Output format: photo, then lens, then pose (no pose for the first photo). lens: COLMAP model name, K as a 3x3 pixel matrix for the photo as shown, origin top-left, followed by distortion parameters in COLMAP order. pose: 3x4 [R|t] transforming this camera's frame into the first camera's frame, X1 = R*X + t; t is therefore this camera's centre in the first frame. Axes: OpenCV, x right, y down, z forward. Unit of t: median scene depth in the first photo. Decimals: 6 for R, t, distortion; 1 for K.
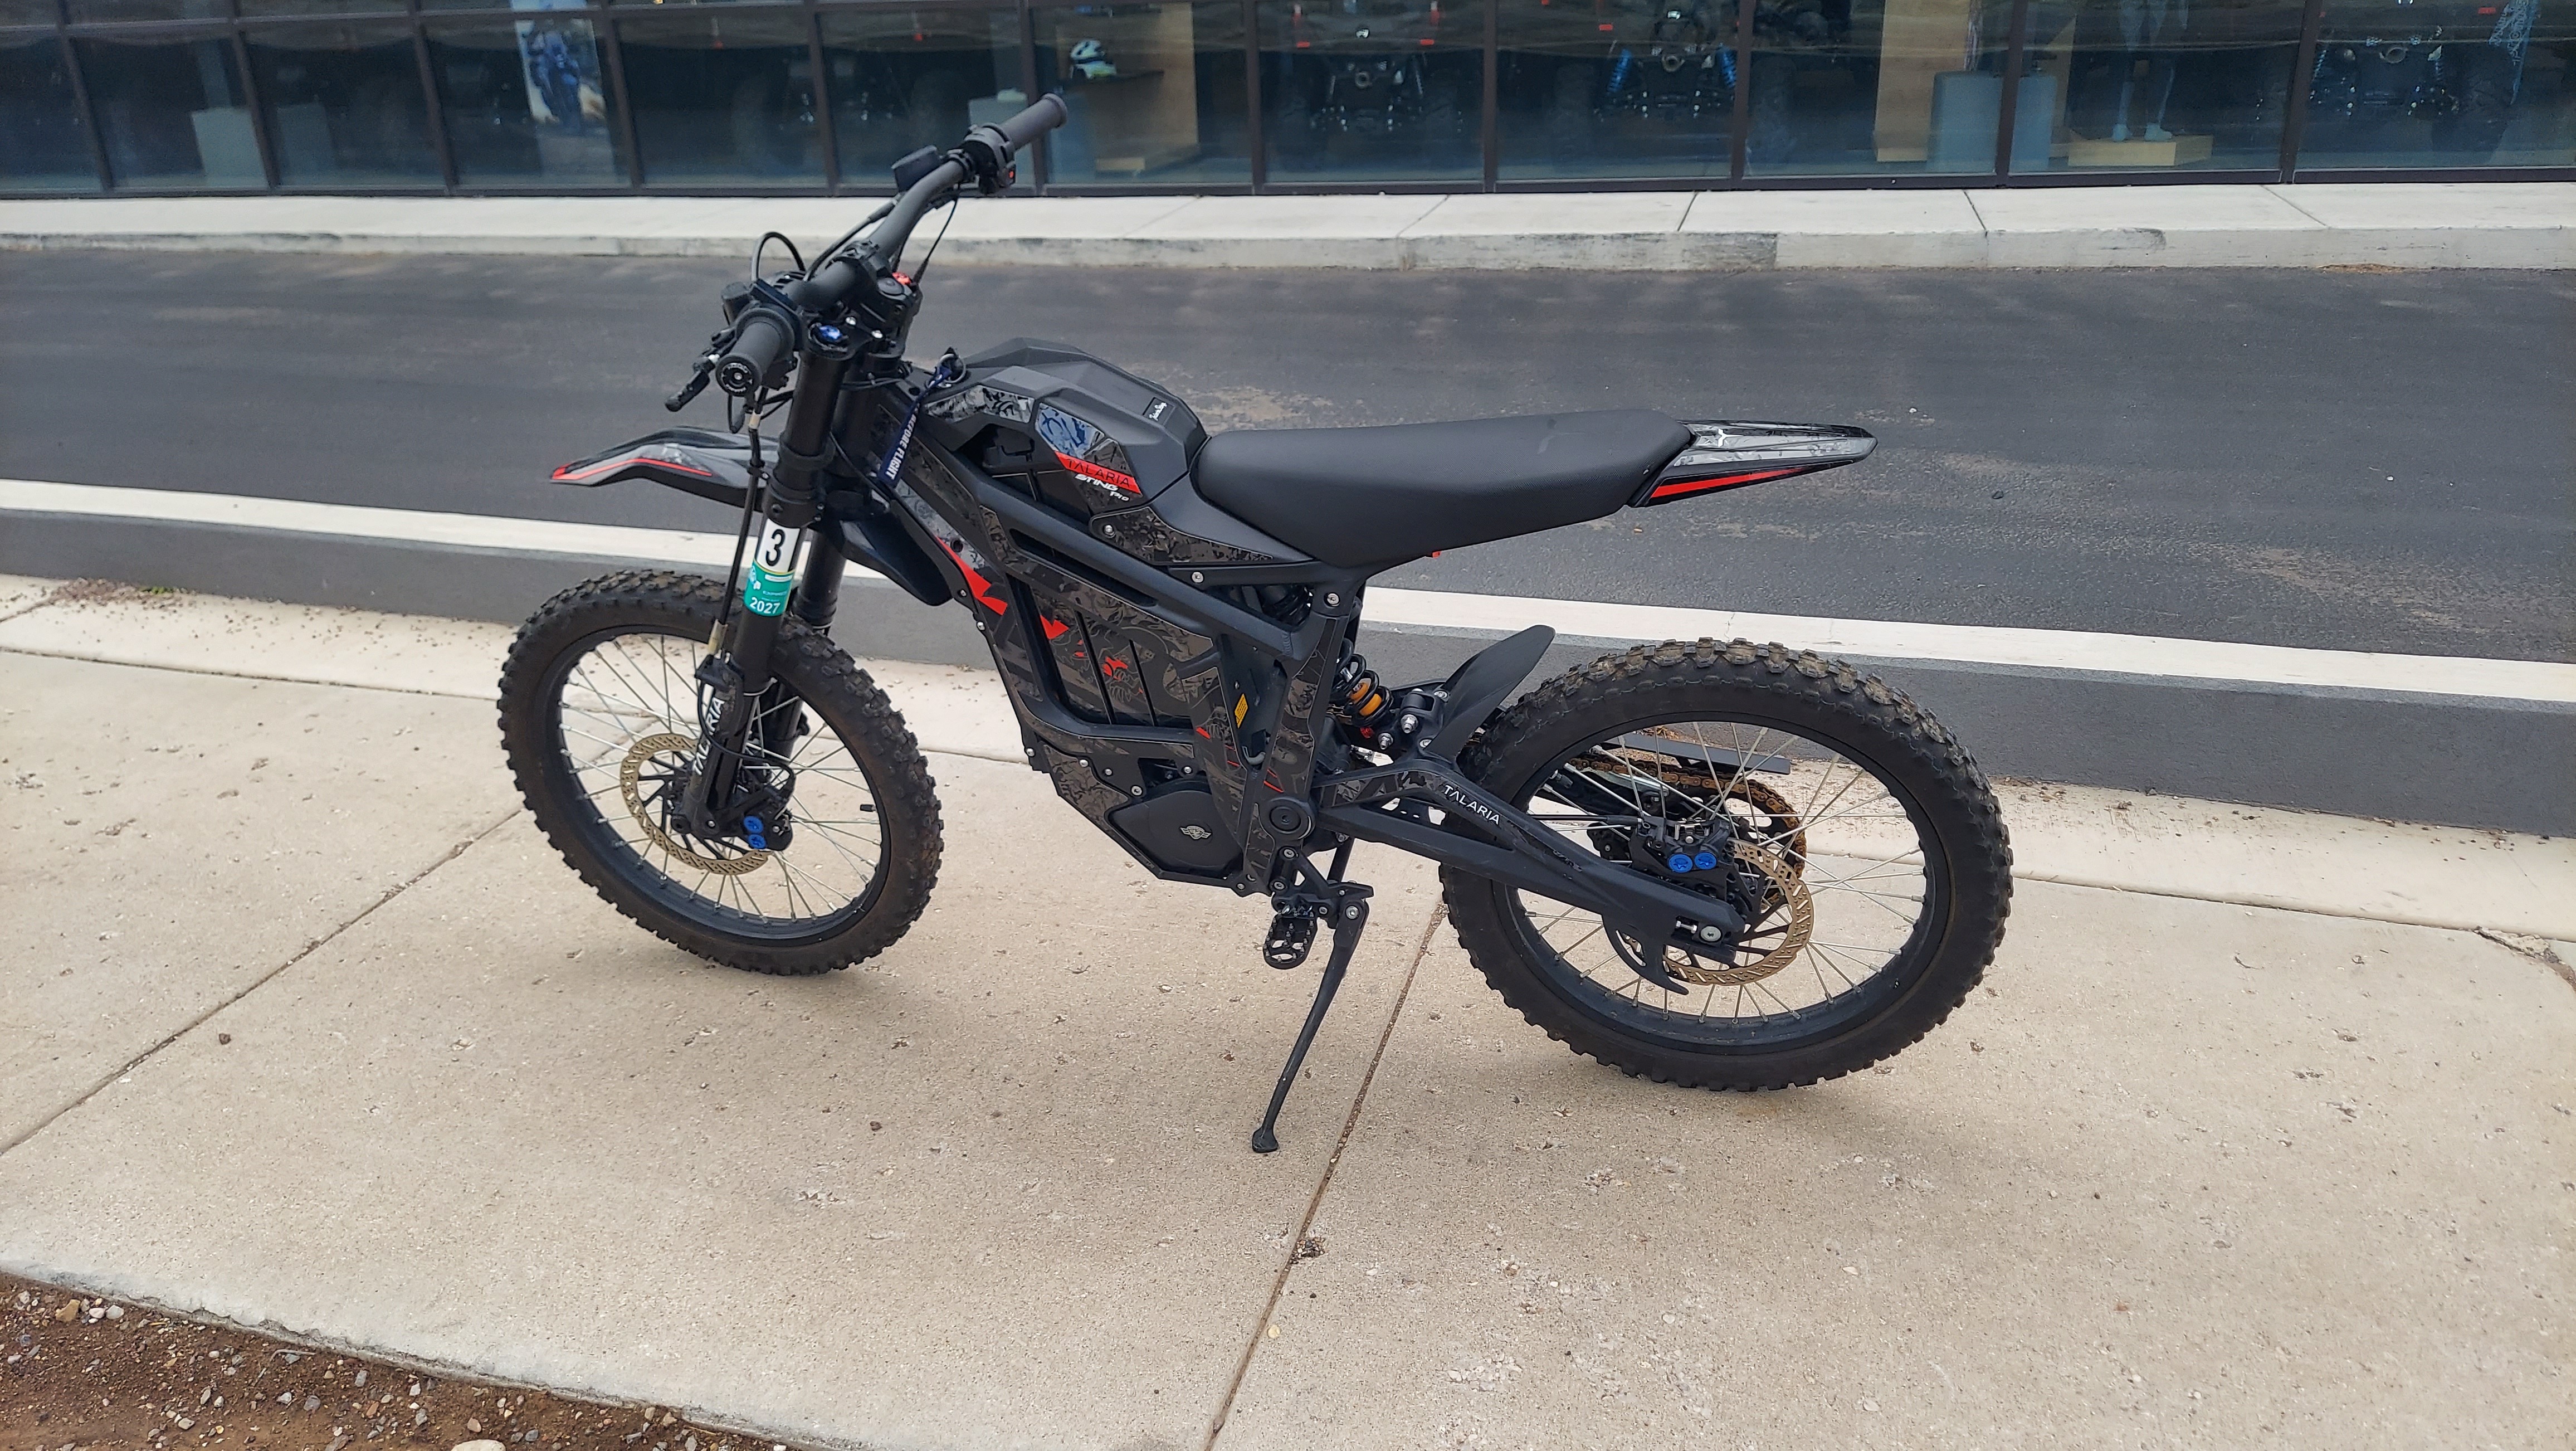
lens RADIAL K [[1834.2, 0, 1299.4], [0, 1834.2, 740.2], [0, 0, 1]] dist [0.080149, -0.098990]
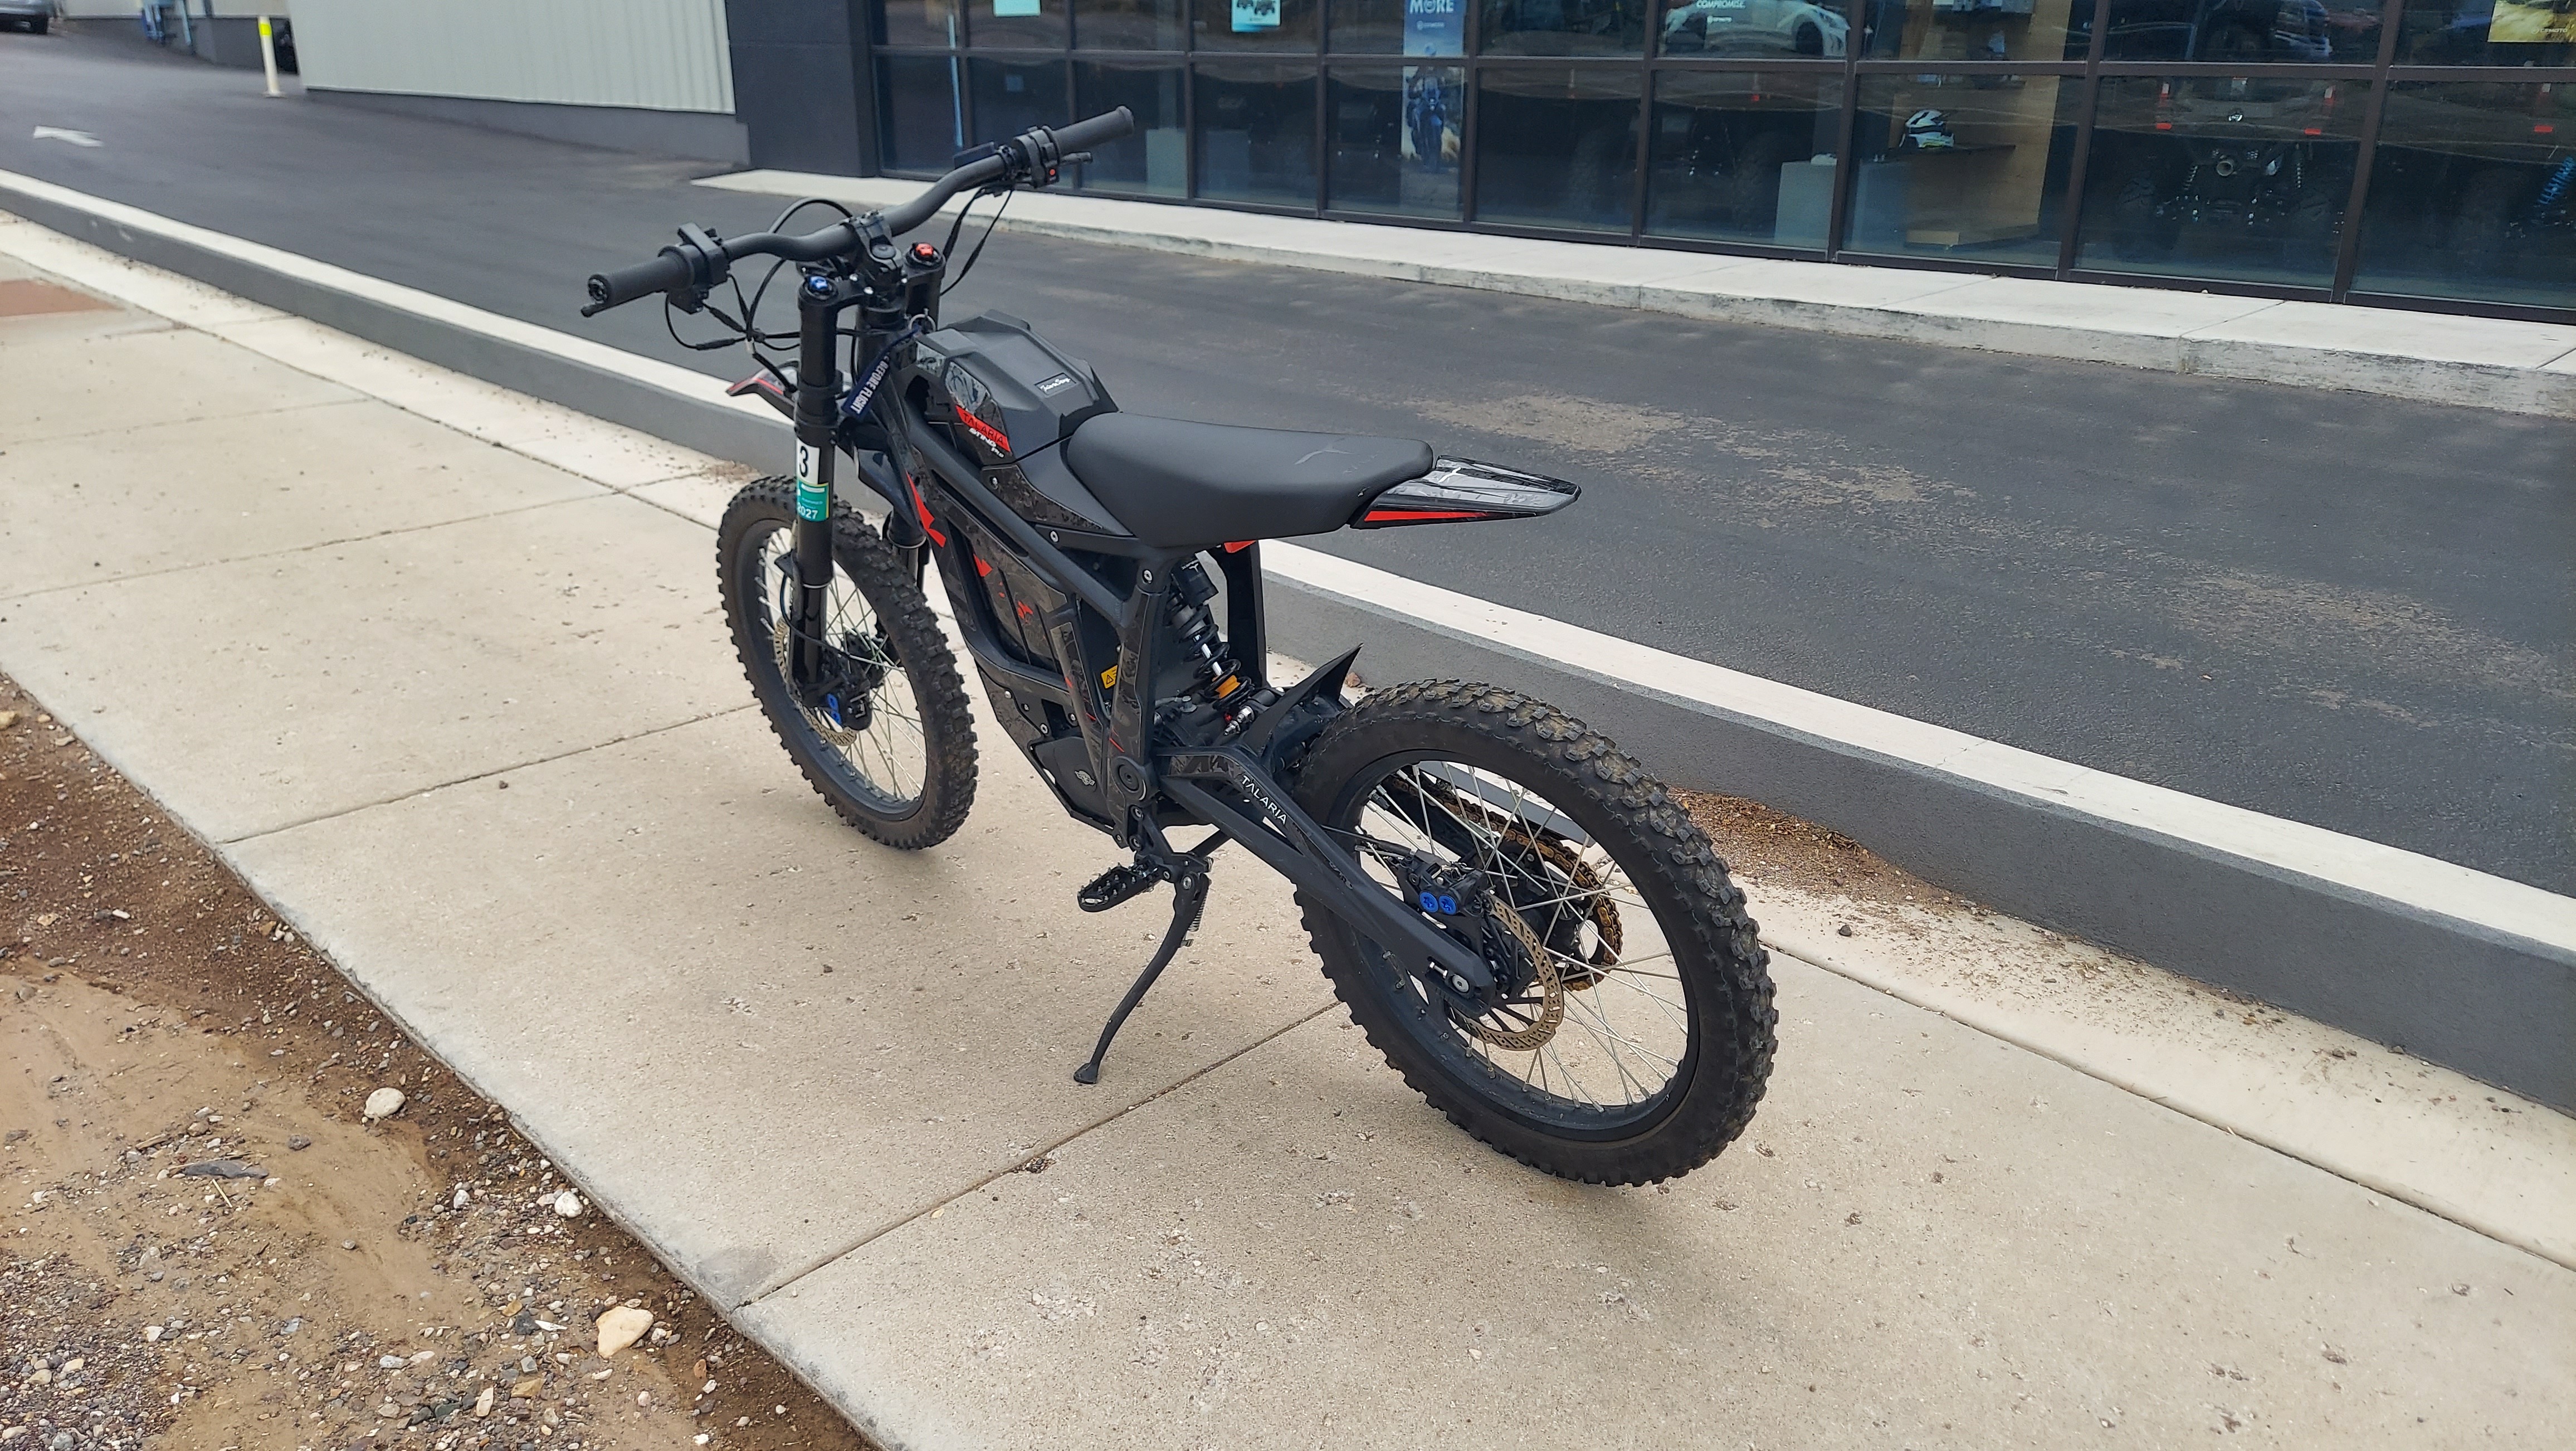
lens RADIAL K [[1834.2, 0, 1299.4], [0, 1834.2, 740.2], [0, 0, 1]] dist [0.080149, -0.098990]
pose [[0.879035, 0.207063, -0.429445, 0.106565], [-0.220031, 0.975291, 0.019867, -0.004378], [0.422947, 0.077028, 0.902874, 0.013488]]
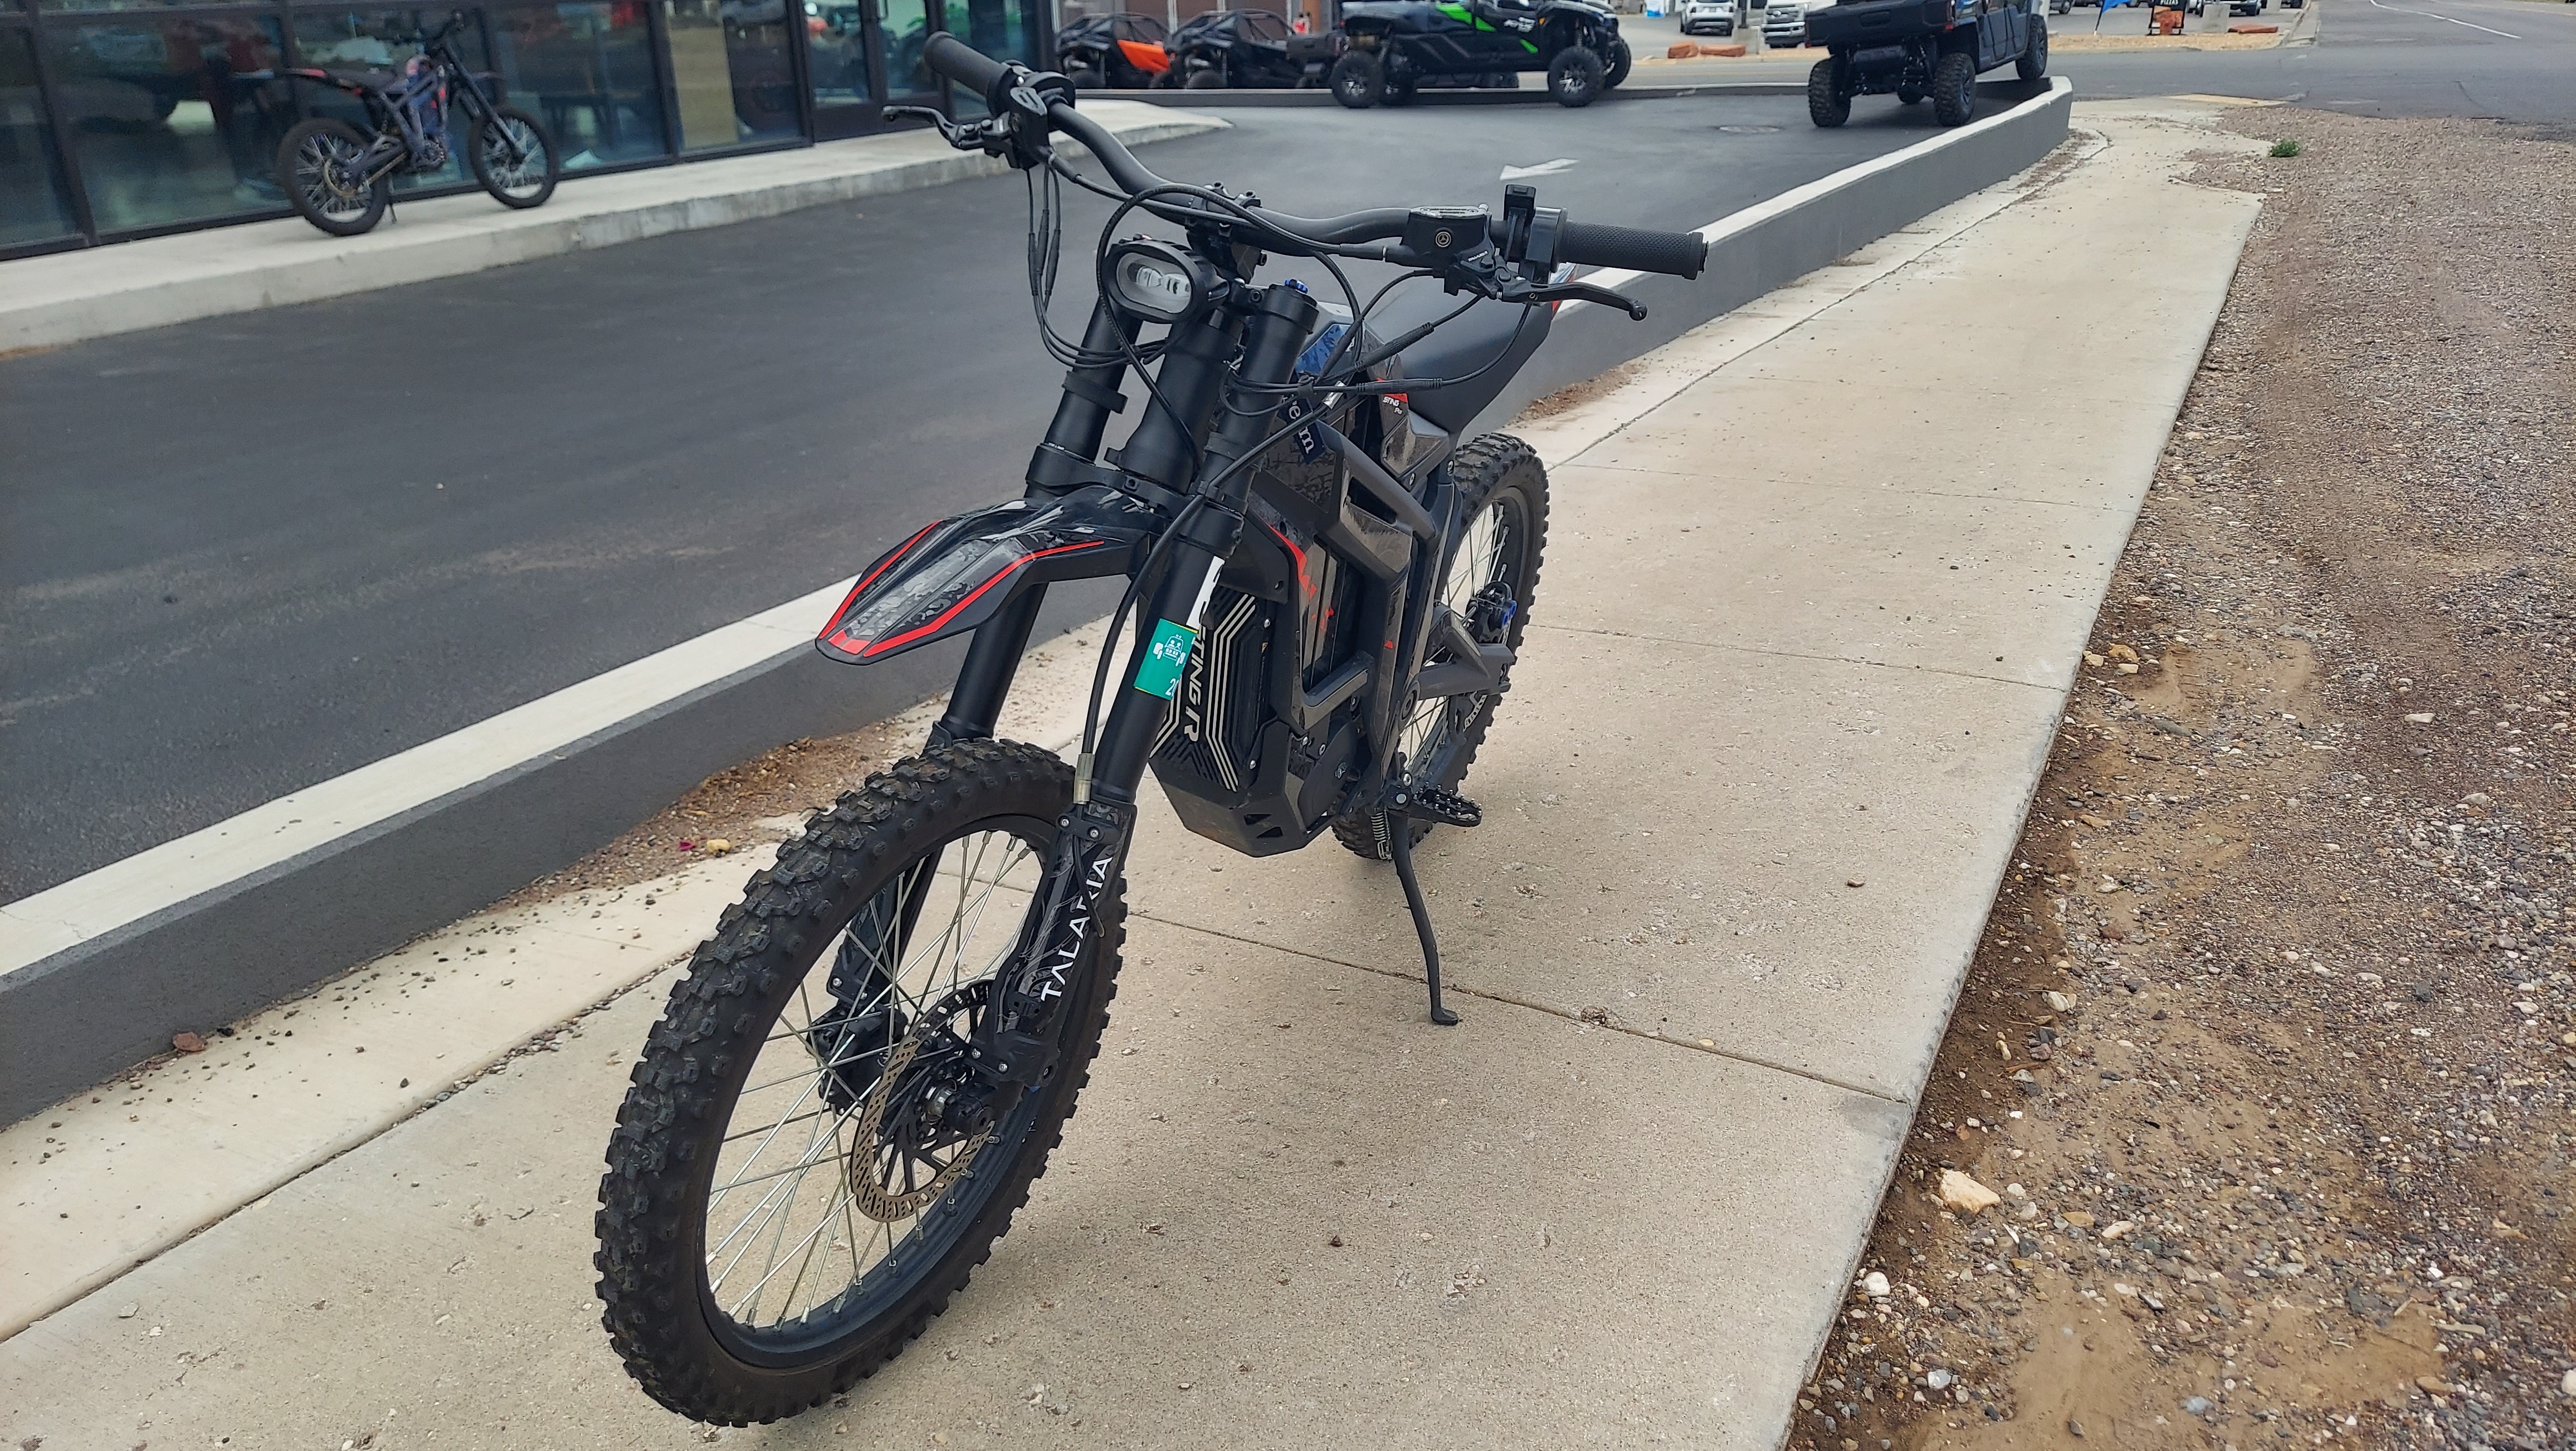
lens RADIAL K [[1834.2, 0, 1299.4], [0, 1834.2, 740.2], [0, 0, 1]] dist [0.080149, -0.098990]
pose [[0.232306, -0.375636, 0.897180, -0.191660], [0.388047, 0.881618, 0.268644, -0.047244], [-0.891882, 0.285740, 0.350570, 0.139318]]
